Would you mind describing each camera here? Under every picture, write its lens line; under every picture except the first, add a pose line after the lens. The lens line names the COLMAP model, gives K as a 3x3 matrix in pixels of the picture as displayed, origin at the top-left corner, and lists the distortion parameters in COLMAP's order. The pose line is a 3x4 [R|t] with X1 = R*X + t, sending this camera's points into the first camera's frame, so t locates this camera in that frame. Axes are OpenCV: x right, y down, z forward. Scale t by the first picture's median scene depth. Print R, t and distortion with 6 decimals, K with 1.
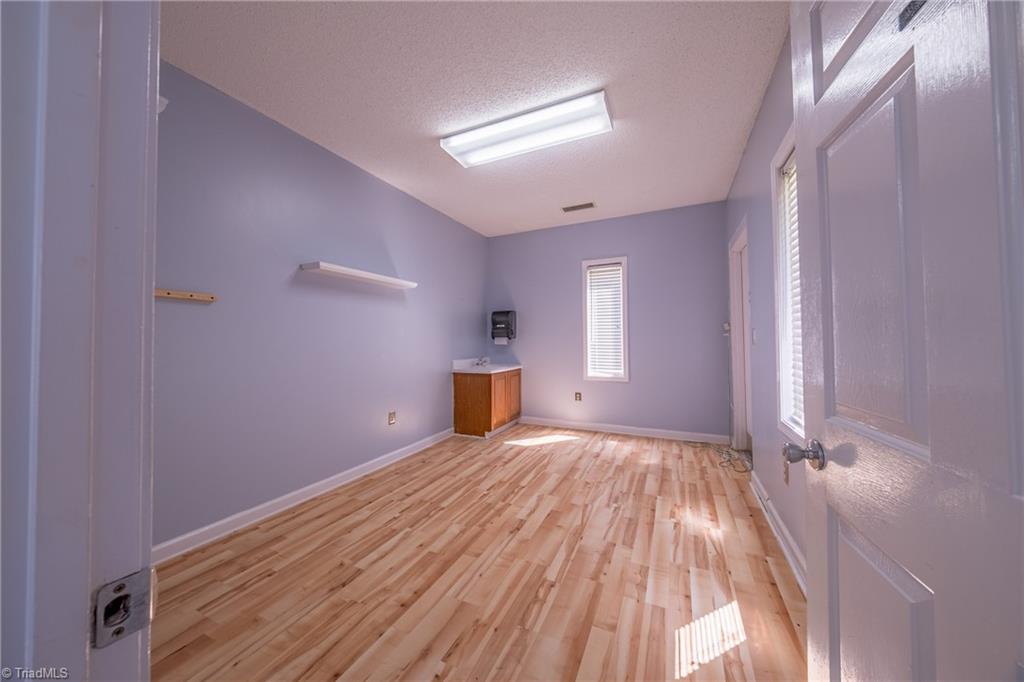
lens RADIAL K [[354.7, 0, 510.5], [0, 354.7, 334.2], [0, 0, 1]] dist [0.012280, 0.000045]
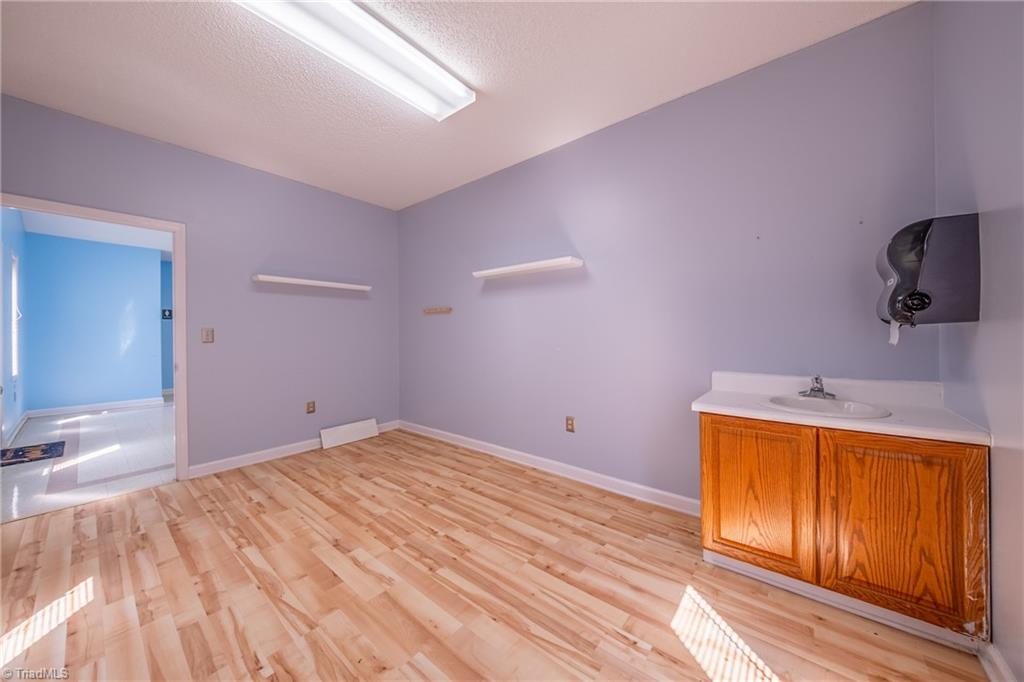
lens RADIAL K [[354.7, 0, 510.5], [0, 354.7, 334.2], [0, 0, 1]] dist [0.012280, 0.000045]
pose [[-0.254434, 0.036239, -0.966411, 0.714189], [0.037320, 0.998921, 0.027632, -0.009697], [0.966370, -0.029035, -0.255512, 1.539982]]
